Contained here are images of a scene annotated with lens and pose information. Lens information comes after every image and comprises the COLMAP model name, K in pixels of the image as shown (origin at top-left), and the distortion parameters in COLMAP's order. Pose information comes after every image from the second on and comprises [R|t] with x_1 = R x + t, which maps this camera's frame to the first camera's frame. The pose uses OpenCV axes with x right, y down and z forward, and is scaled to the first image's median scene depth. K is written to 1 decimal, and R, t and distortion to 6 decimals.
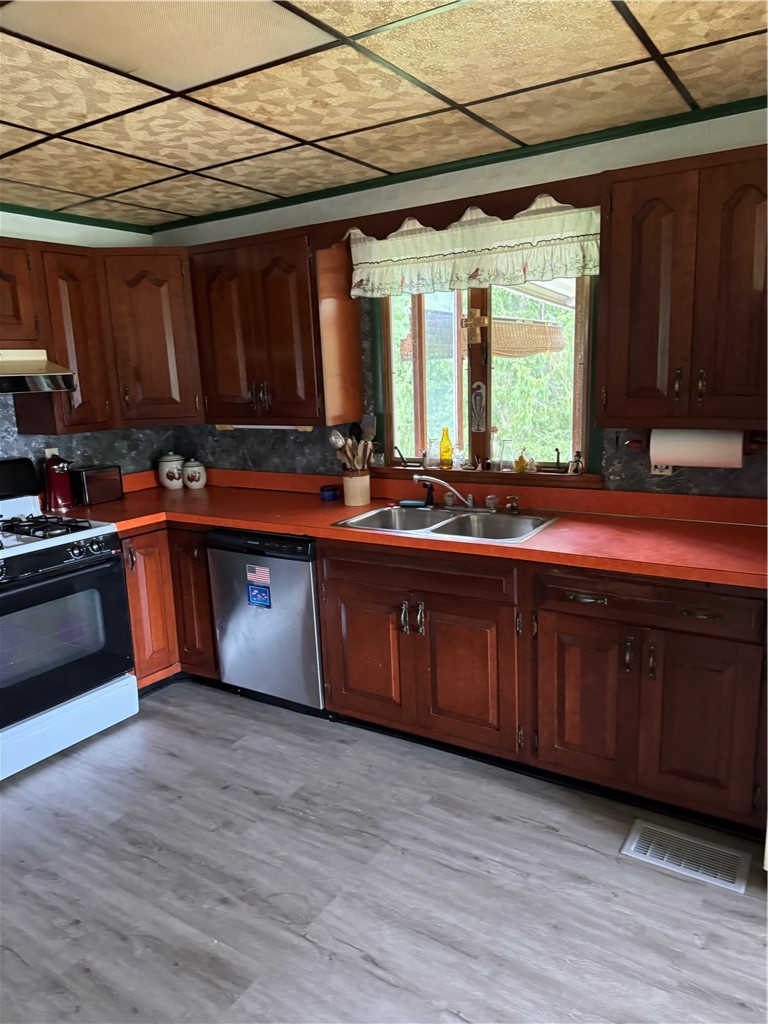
lens RADIAL K [[721.8, 0, 384.0], [0, 721.8, 512.0], [0, 0, 1]] dist [0.006926, -0.003655]
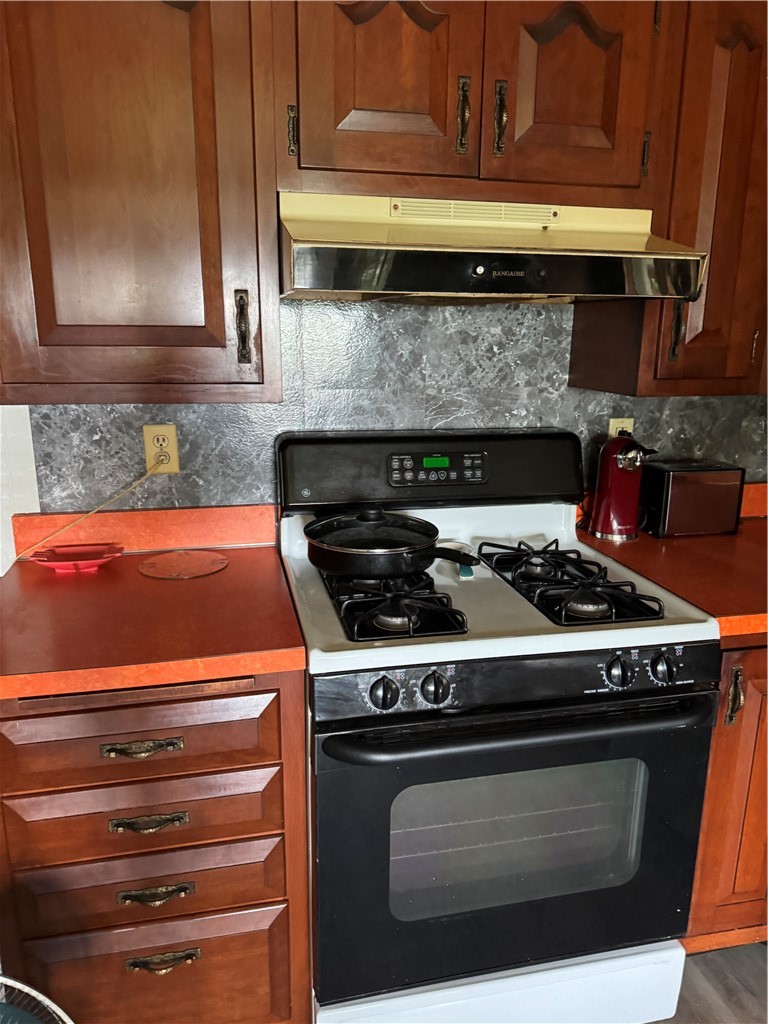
lens RADIAL K [[721.8, 0, 384.0], [0, 721.8, 512.0], [0, 0, 1]] dist [0.006926, -0.003655]
pose [[0.714710, 0.214342, -0.665767, -0.226158], [-0.168831, 0.976607, 0.133175, -0.064872], [0.678738, 0.017221, 0.734179, 0.513885]]
